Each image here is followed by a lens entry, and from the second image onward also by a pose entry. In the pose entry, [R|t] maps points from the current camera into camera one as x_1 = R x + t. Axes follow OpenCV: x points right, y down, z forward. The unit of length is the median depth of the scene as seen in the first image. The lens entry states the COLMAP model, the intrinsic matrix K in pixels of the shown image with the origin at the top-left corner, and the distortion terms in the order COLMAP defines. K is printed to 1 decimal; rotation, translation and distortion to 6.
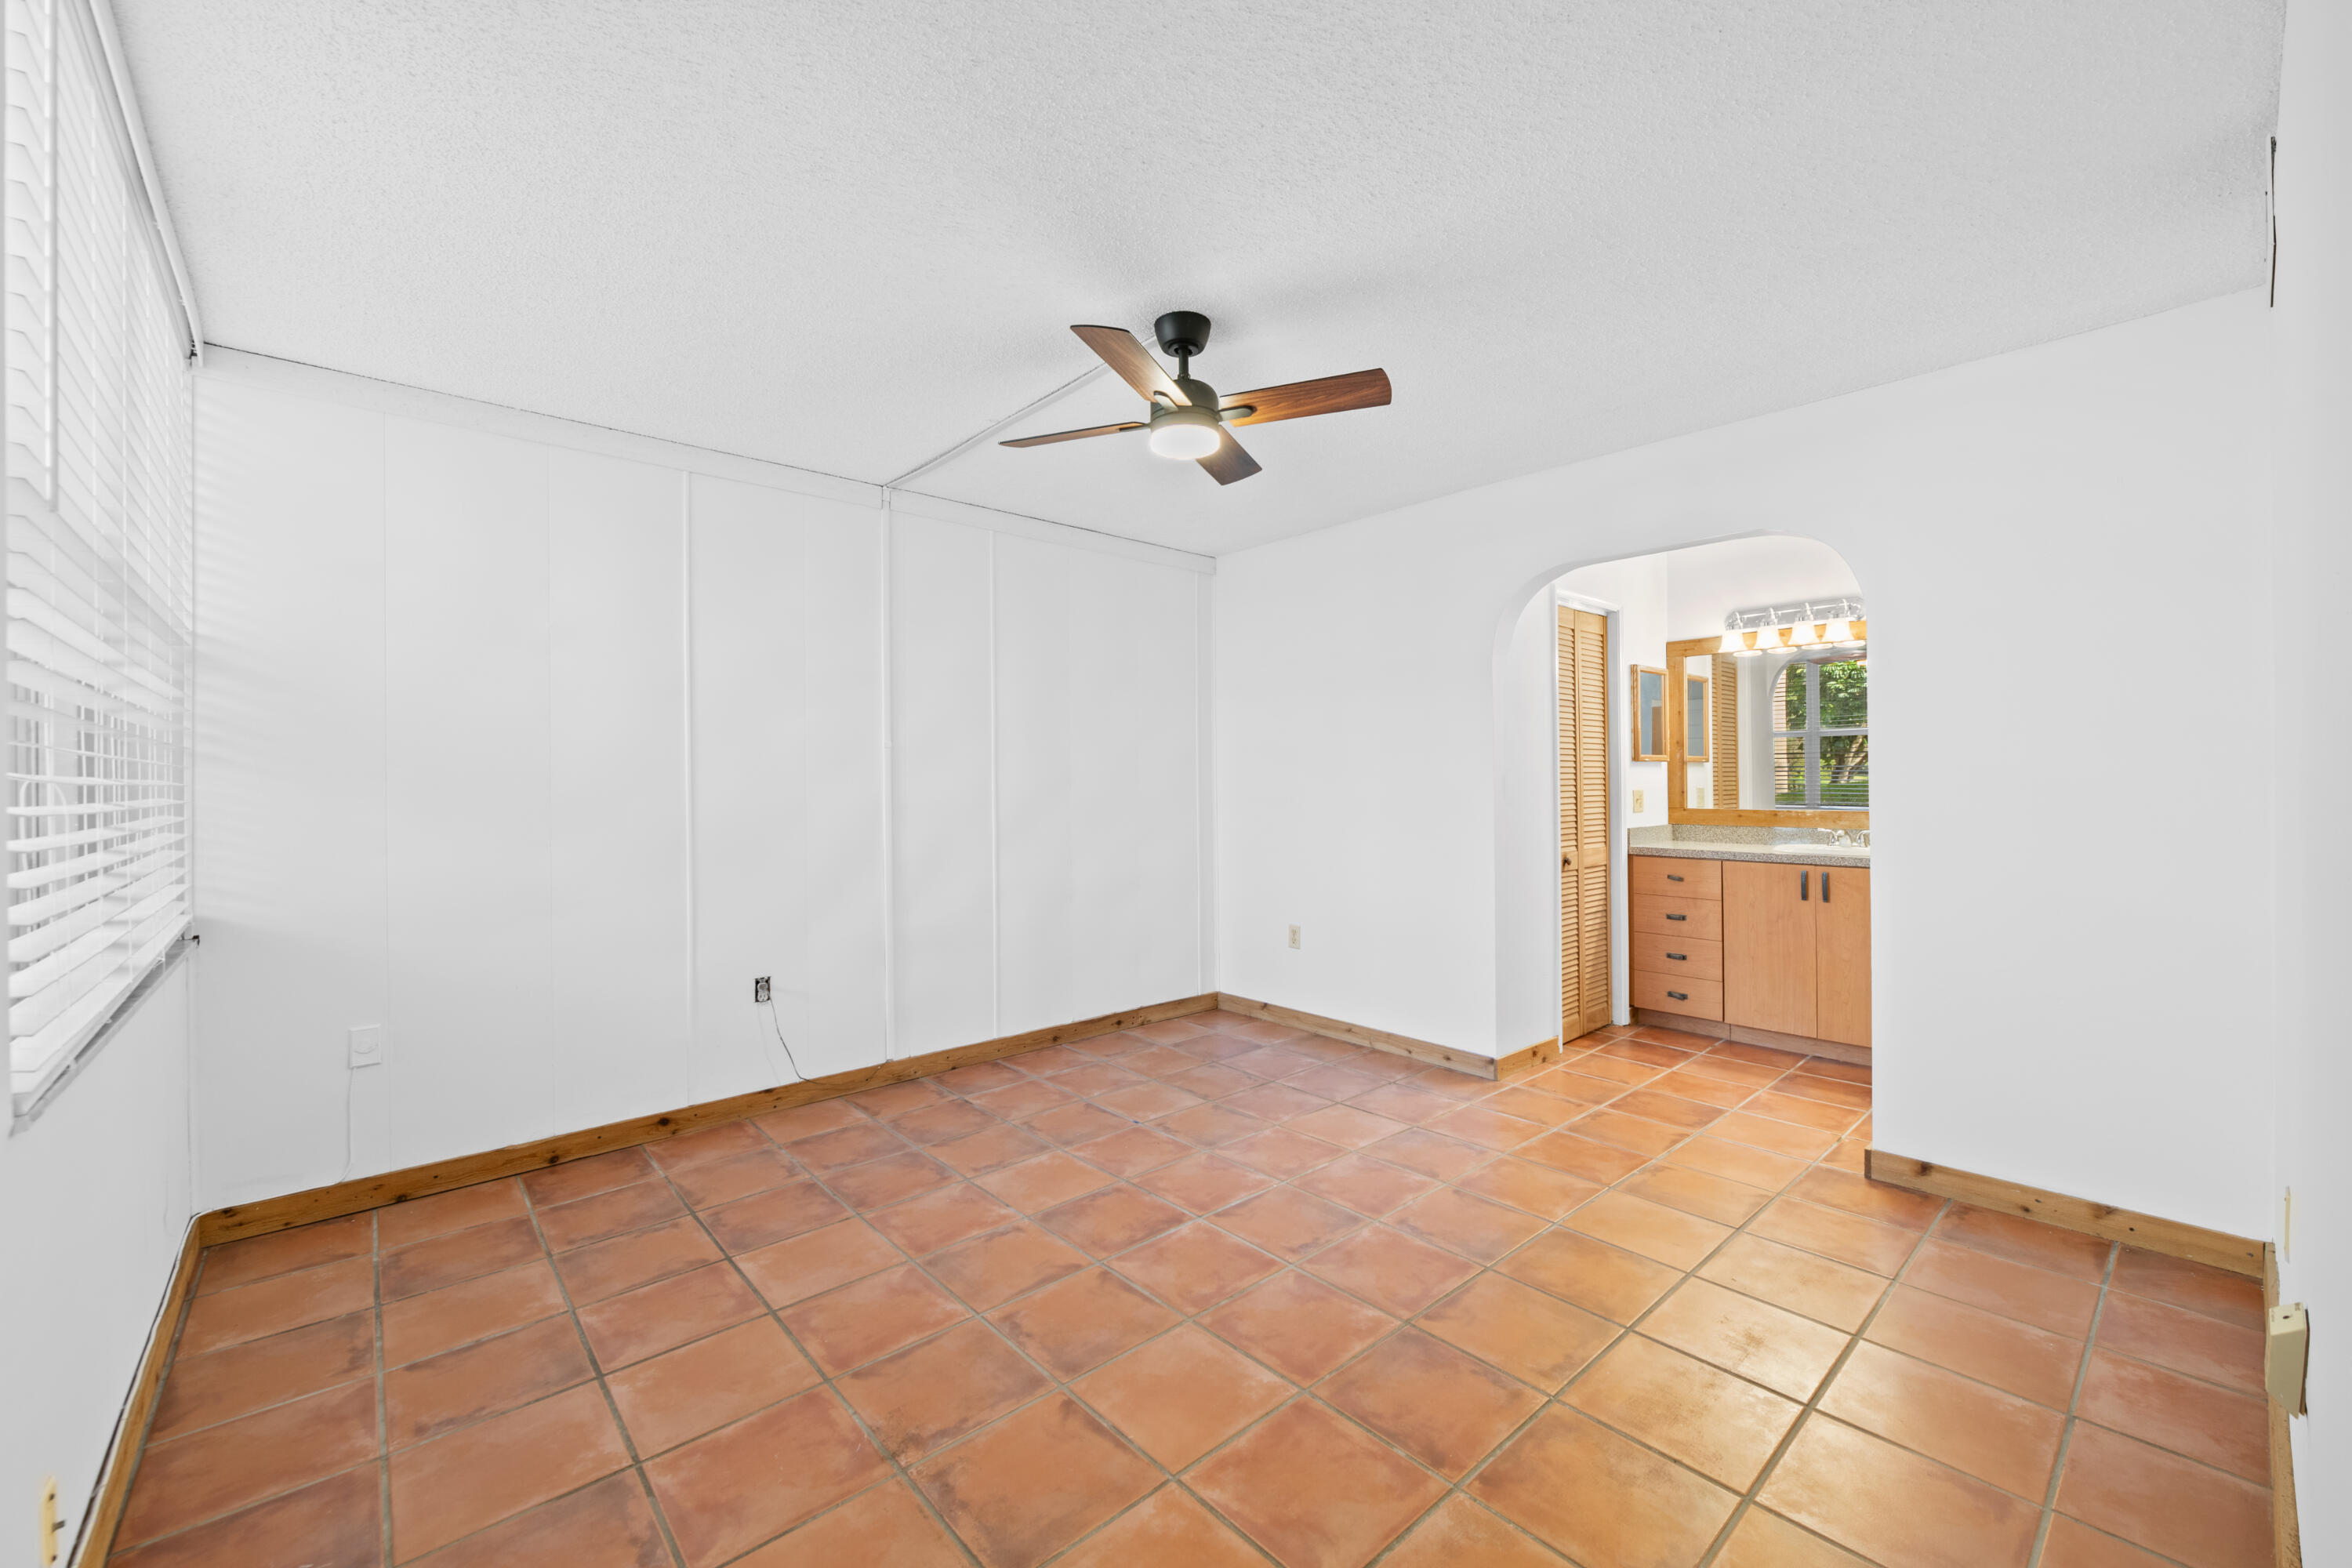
lens RADIAL K [[924.6, 0, 1177.0], [0, 924.6, 778.4], [0, 0, 1]] dist [-0.000722, -0.001983]
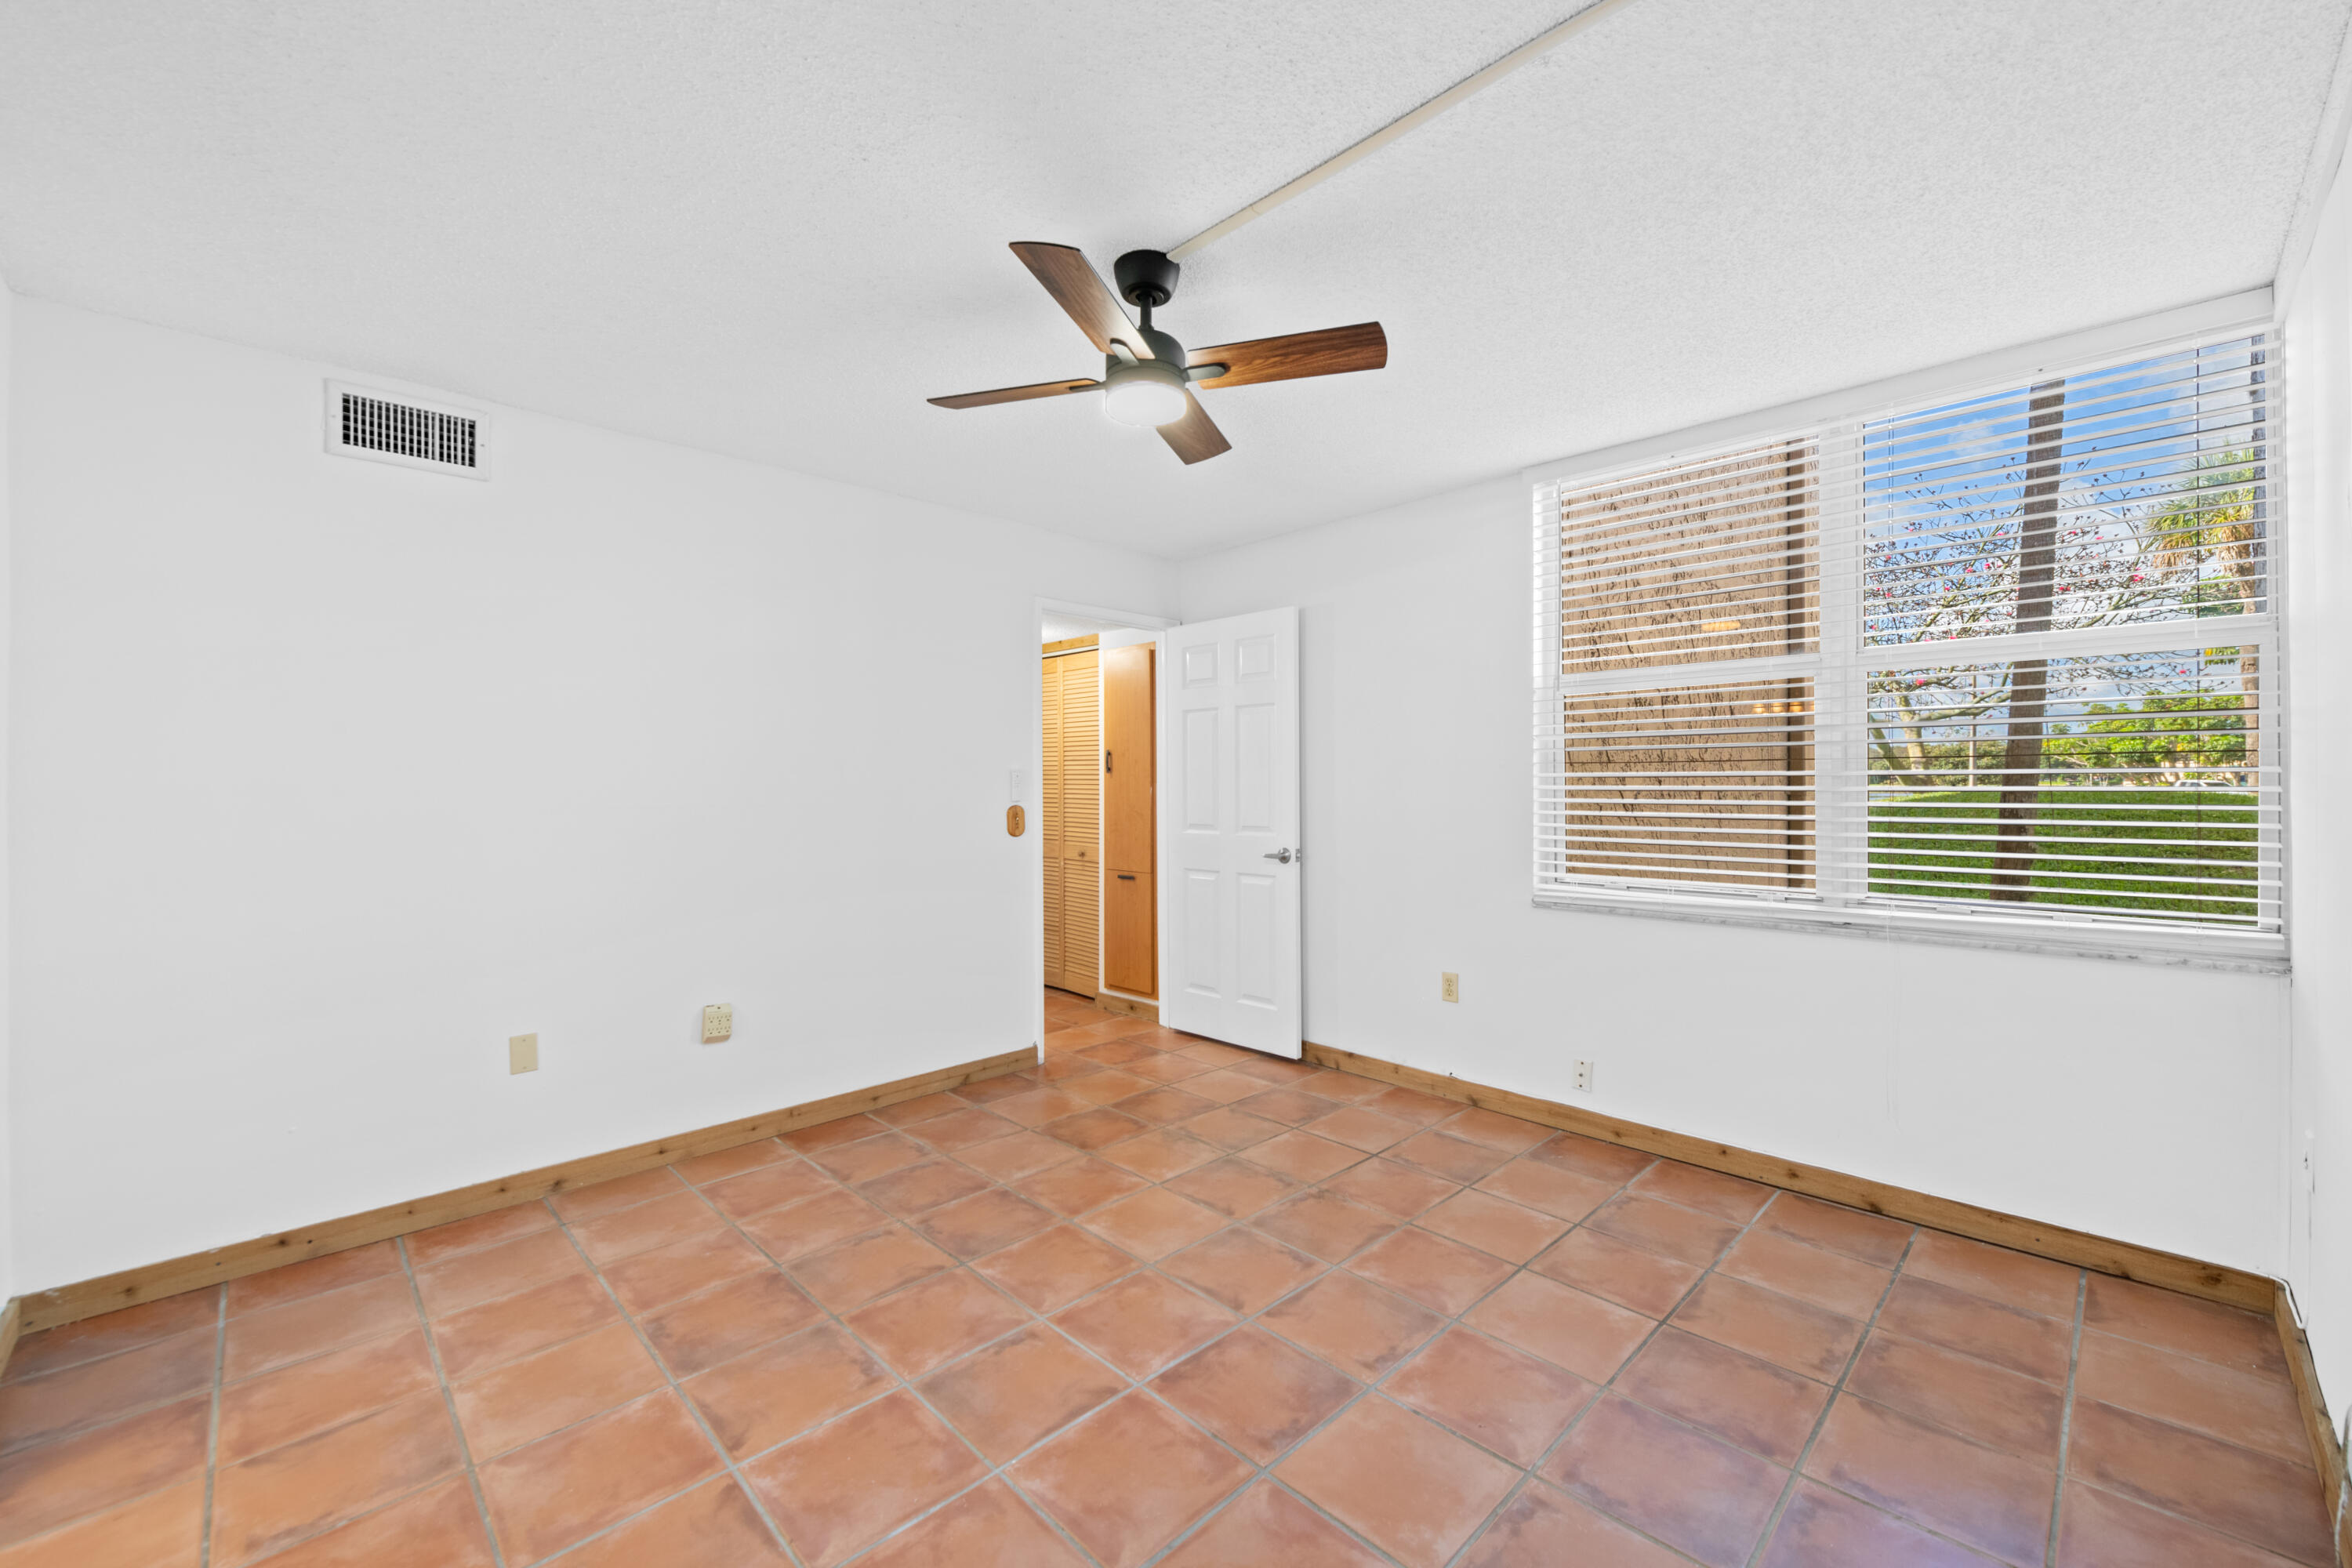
lens RADIAL K [[924.6, 0, 1174.9], [0, 924.6, 787.3], [0, 0, 1]] dist [-0.000722, -0.001983]
pose [[-0.998714, 0.011424, -0.049401, 0.027346], [0.011470, 0.999934, -0.000642, -0.007558], [0.049390, -0.001208, -0.998779, 1.855047]]
